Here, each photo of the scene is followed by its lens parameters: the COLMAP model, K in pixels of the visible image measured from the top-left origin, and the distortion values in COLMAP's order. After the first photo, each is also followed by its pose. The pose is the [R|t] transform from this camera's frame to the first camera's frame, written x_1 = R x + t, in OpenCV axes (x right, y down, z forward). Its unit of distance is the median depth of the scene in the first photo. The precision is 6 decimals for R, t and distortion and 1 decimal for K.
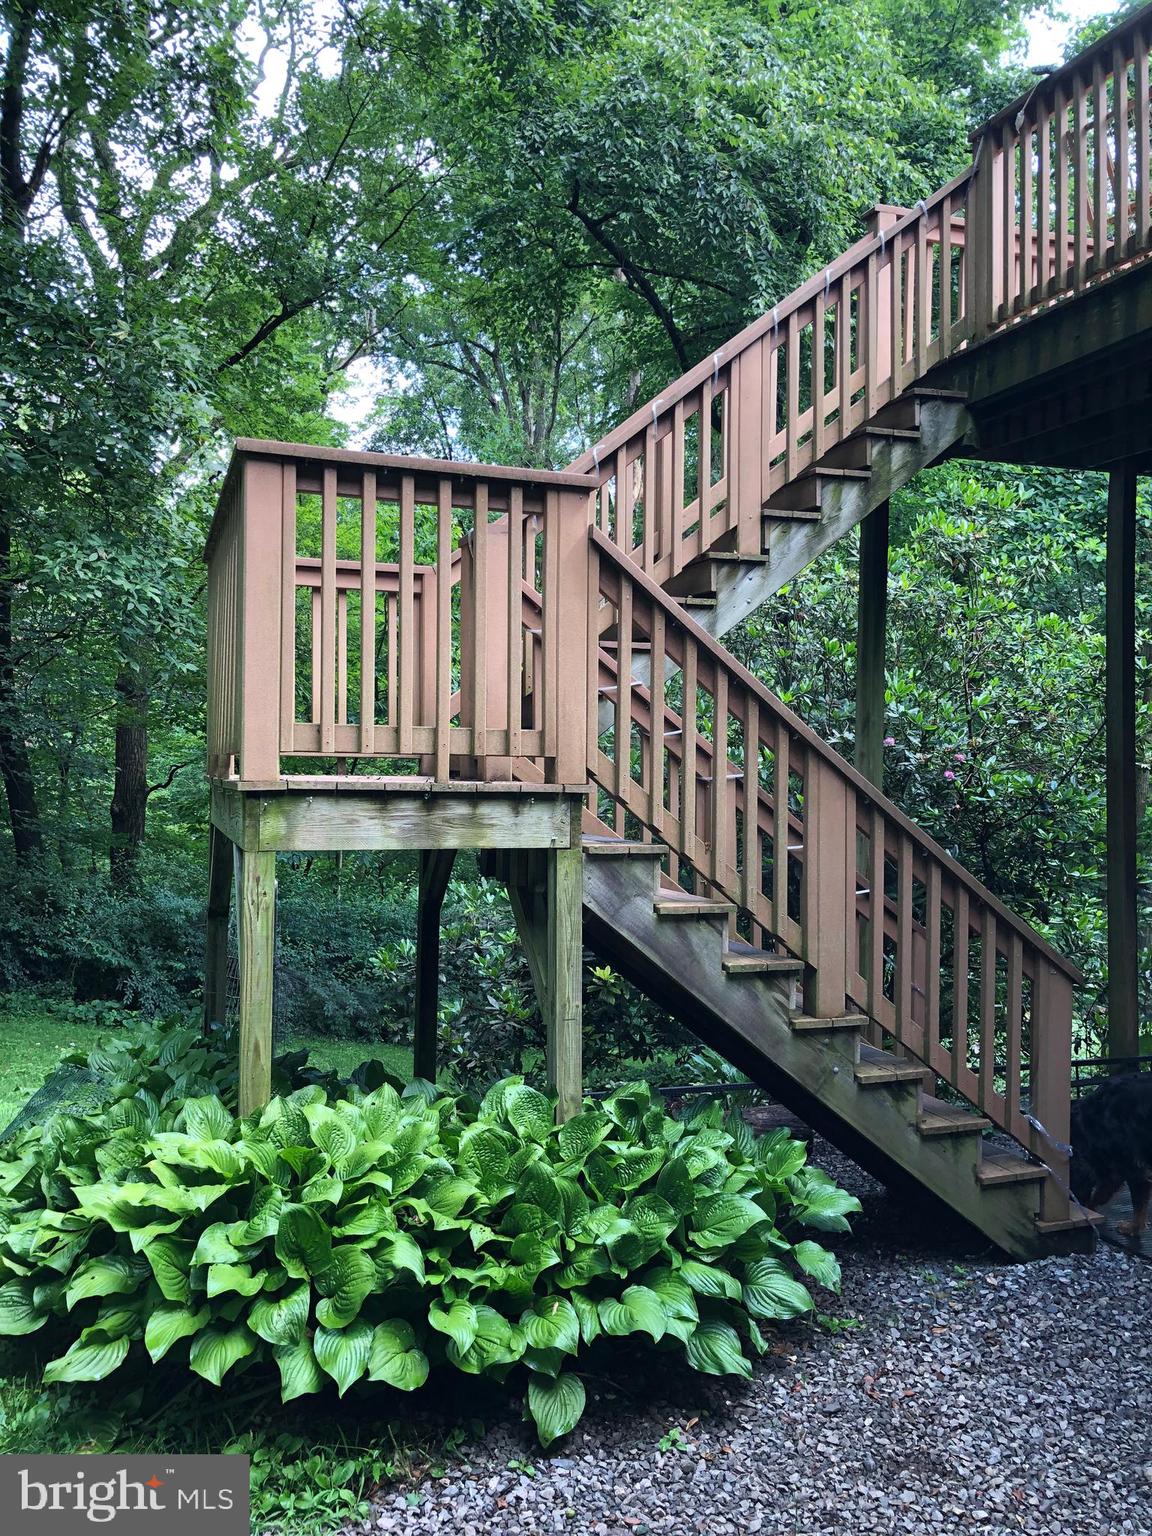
lens RADIAL K [[1246.2, 0, 577.2], [0, 1246.2, 765.5], [0, 0, 1]] dist [0.012753, 0.000397]
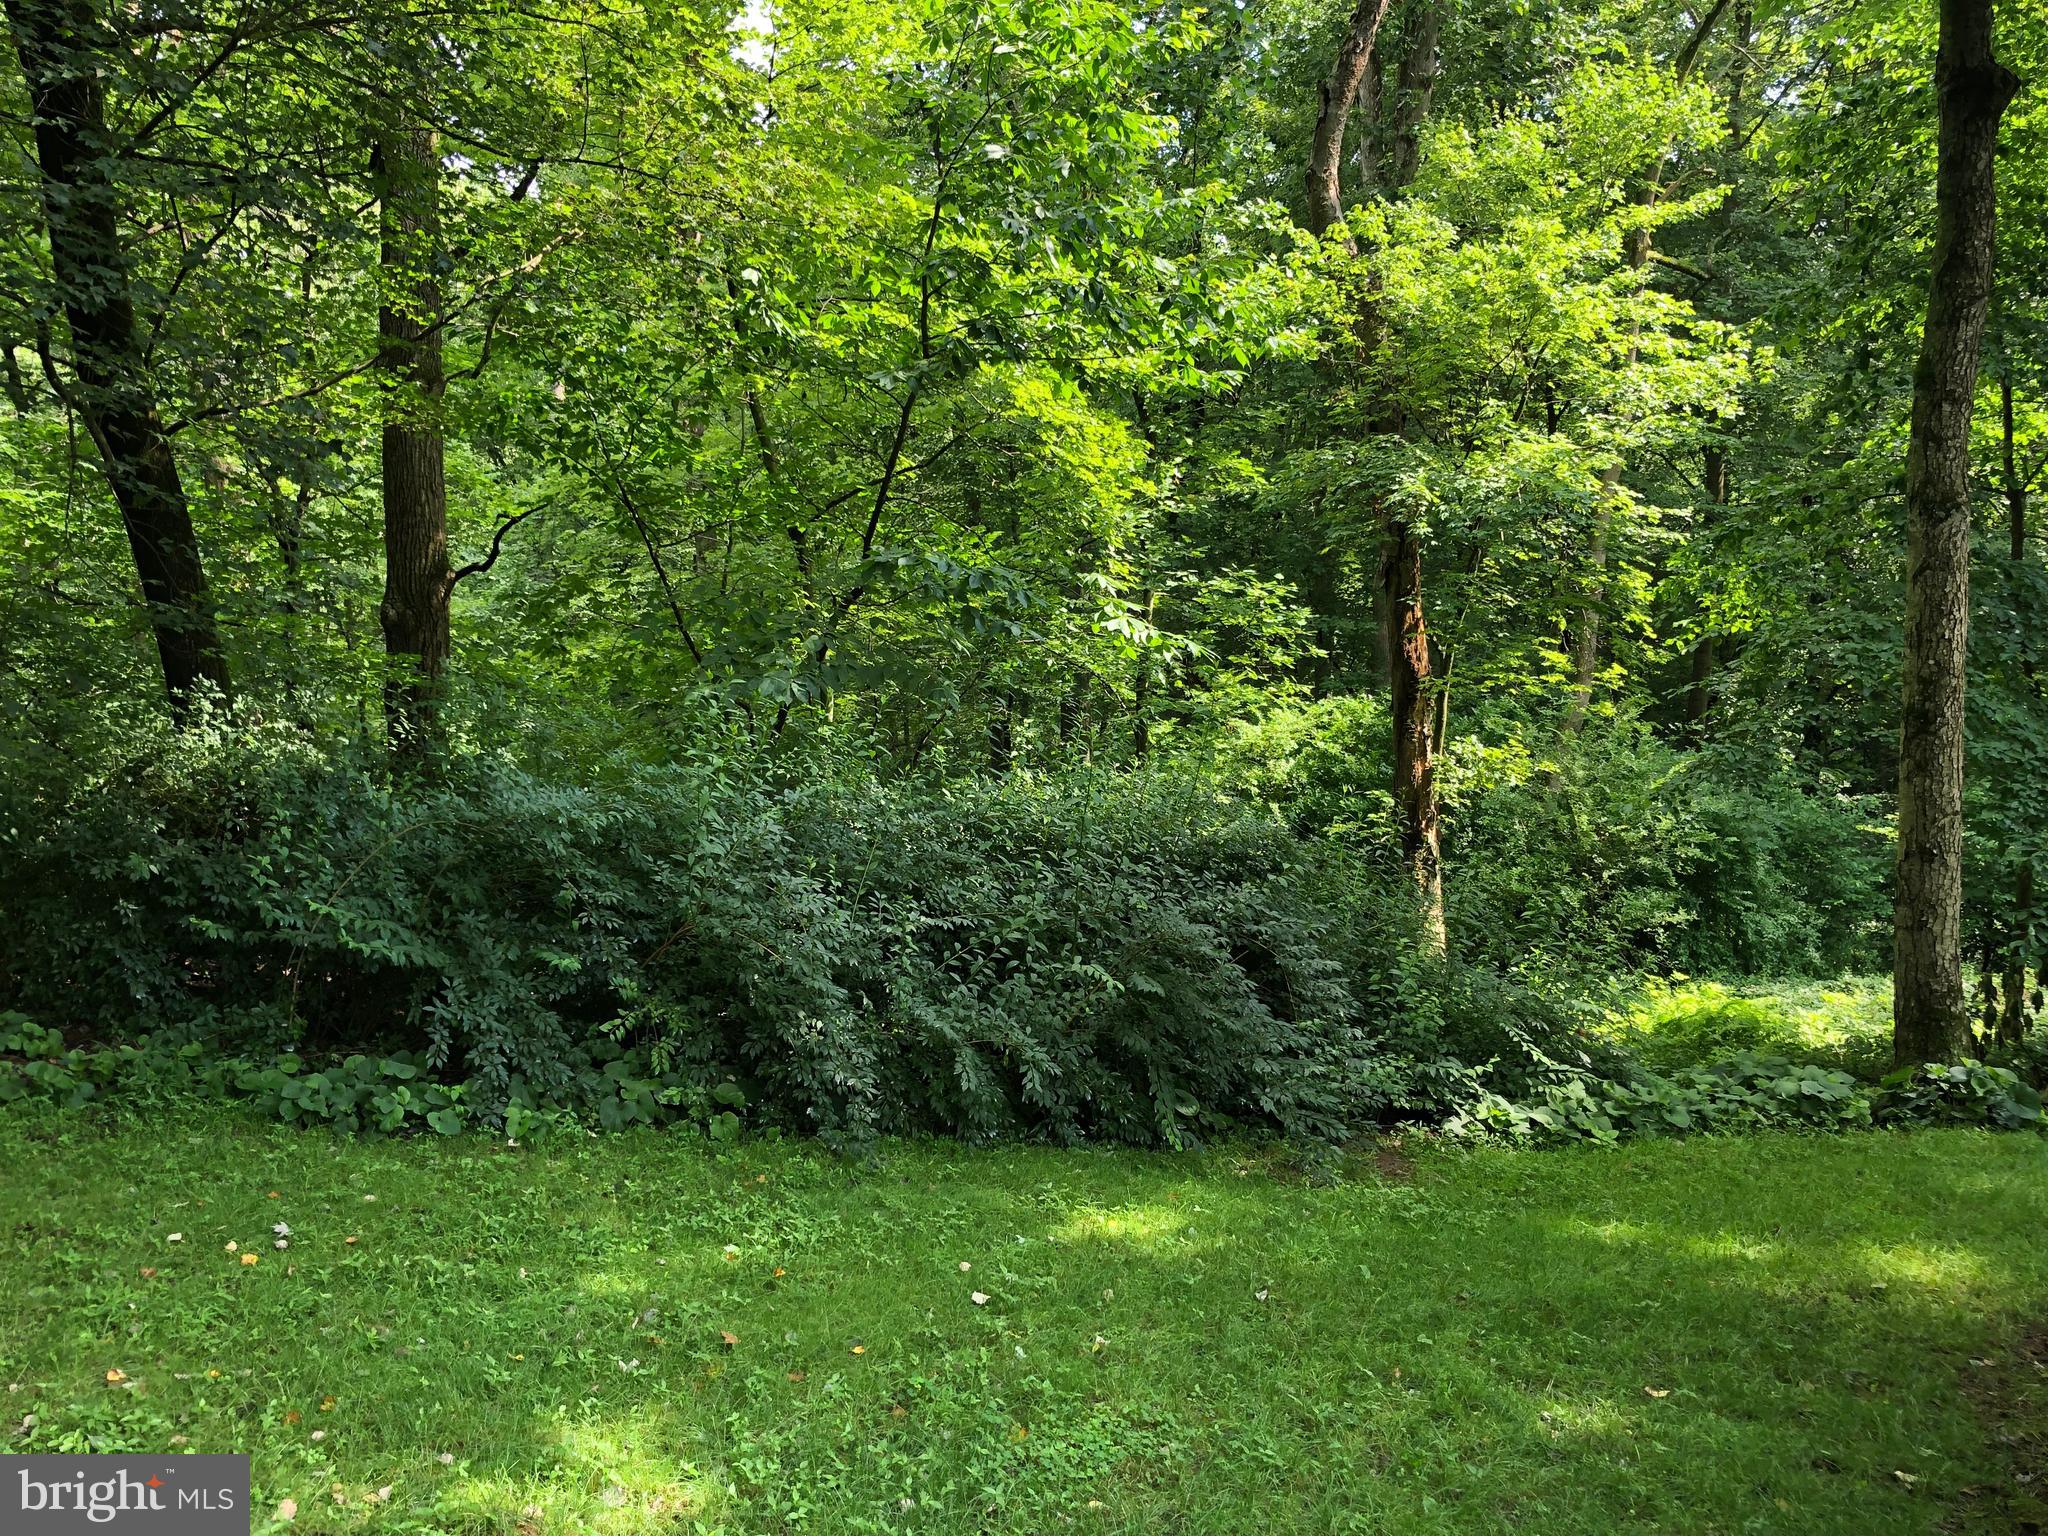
lens RADIAL K [[1661.6, 0, 1023.9], [0, 1661.6, 772.6], [0, 0, 1]] dist [0.012753, 0.000397]
pose [[0.999735, -0.023035, -0.000118, -0.177059], [0.022920, 0.994233, 0.104763, 0.051717], [-0.002296, -0.104737, 0.994497, 0.498359]]
